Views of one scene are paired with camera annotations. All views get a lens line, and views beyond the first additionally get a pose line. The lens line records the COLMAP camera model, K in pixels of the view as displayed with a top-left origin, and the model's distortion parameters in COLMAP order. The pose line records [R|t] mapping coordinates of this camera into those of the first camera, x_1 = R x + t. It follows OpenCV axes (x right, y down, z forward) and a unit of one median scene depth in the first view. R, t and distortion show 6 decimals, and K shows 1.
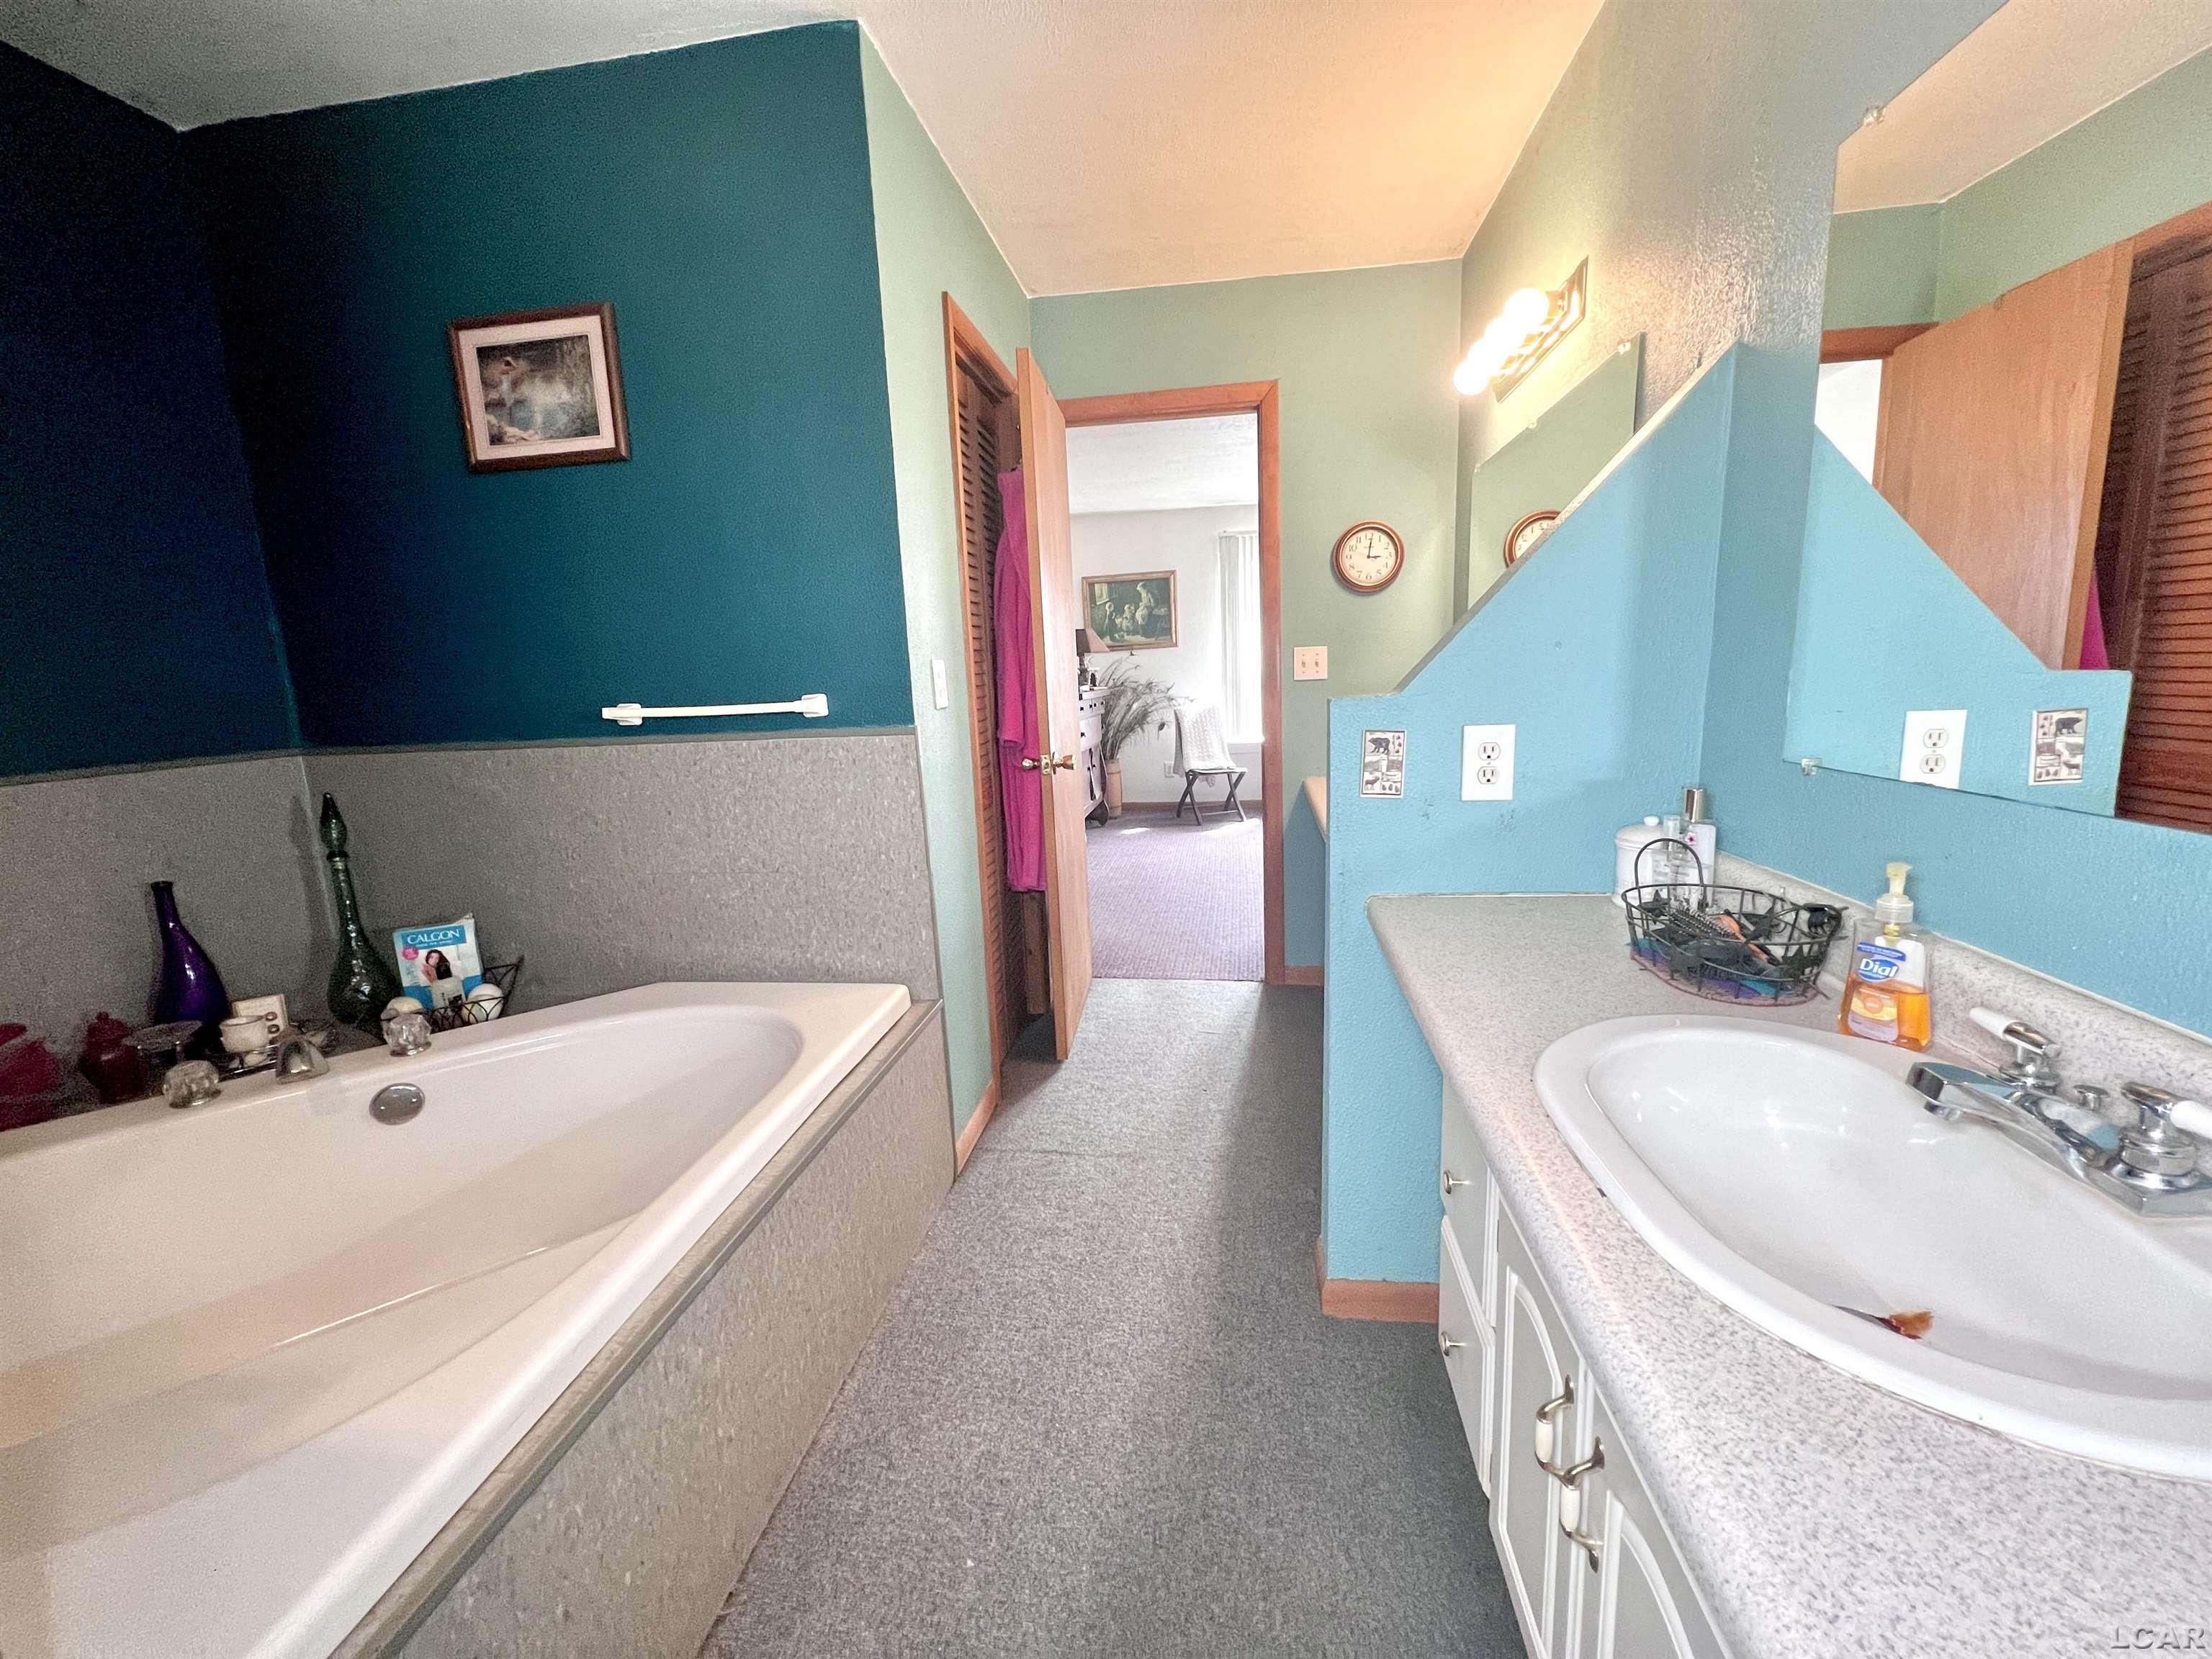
lens RADIAL K [[886.1, 0, 1101.9], [0, 886.1, 828.8], [0, 0, 1]] dist [-0.002235, 0.000699]
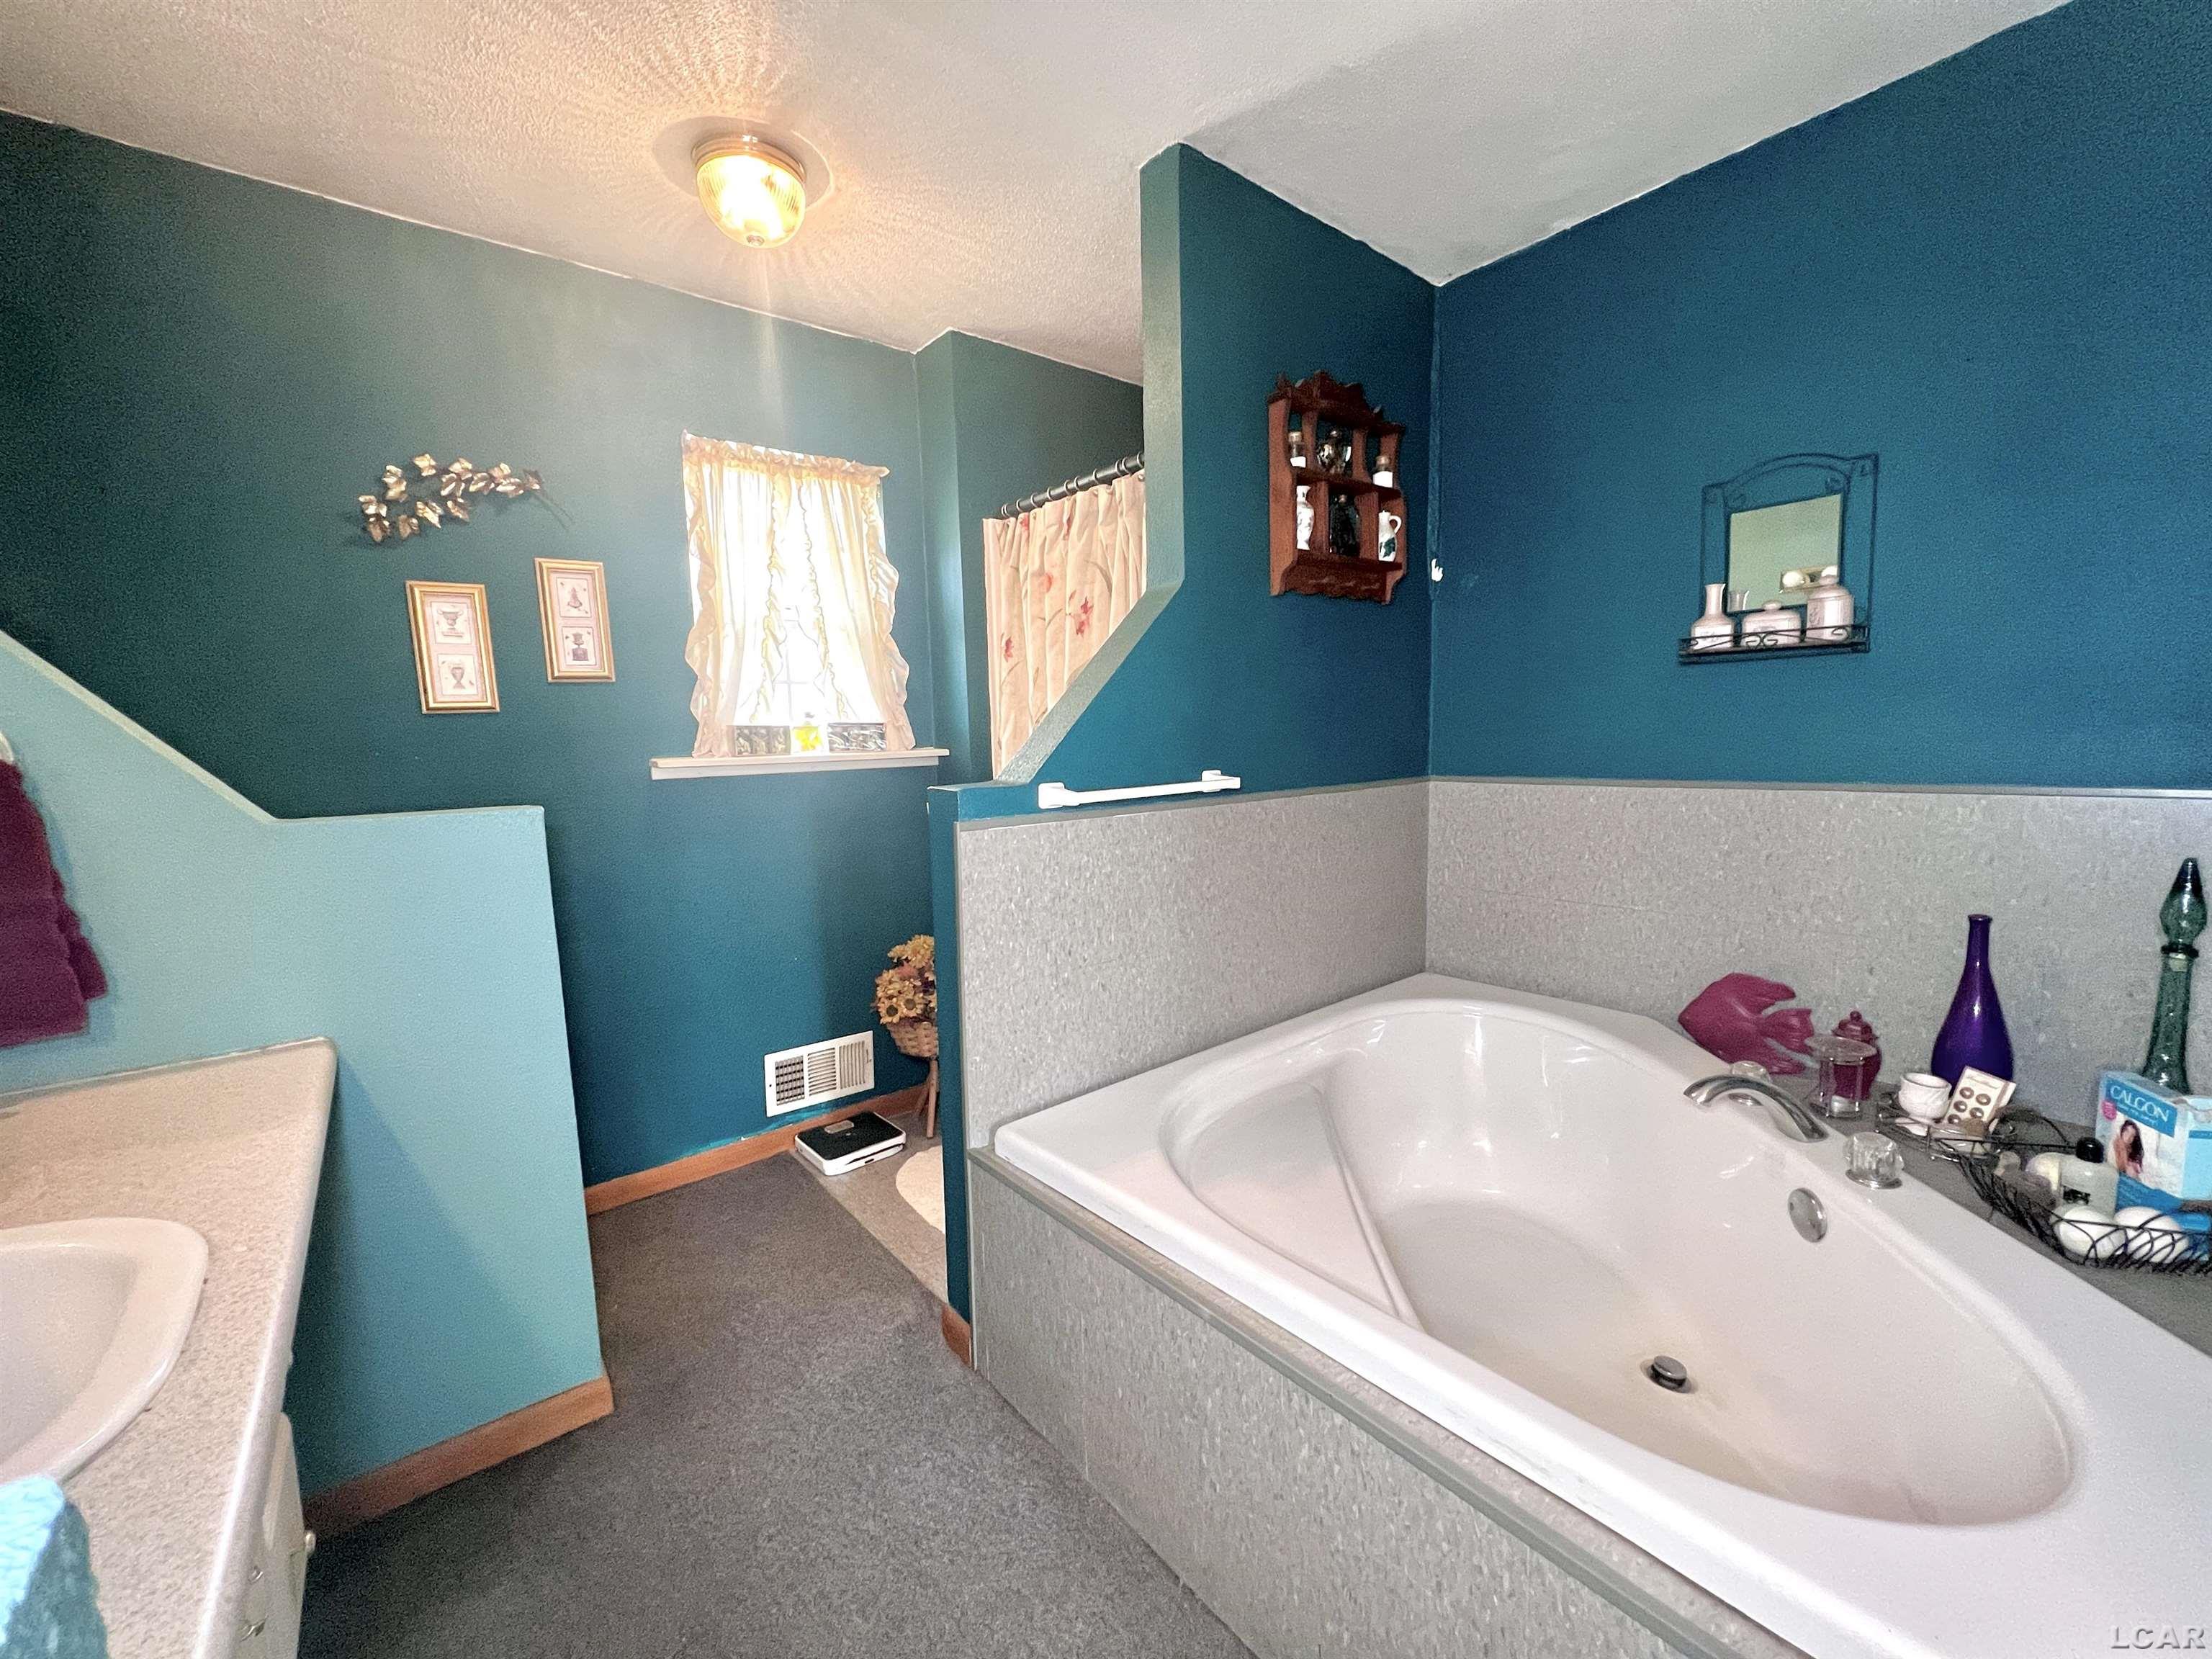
lens RADIAL K [[886.1, 0, 1101.9], [0, 886.1, 828.8], [0, 0, 1]] dist [-0.002235, 0.000699]
pose [[-0.674548, 0.139948, -0.724845, 0.196454], [-0.074282, 0.964017, 0.255253, -0.191500], [0.734484, 0.226024, -0.639880, 0.894341]]
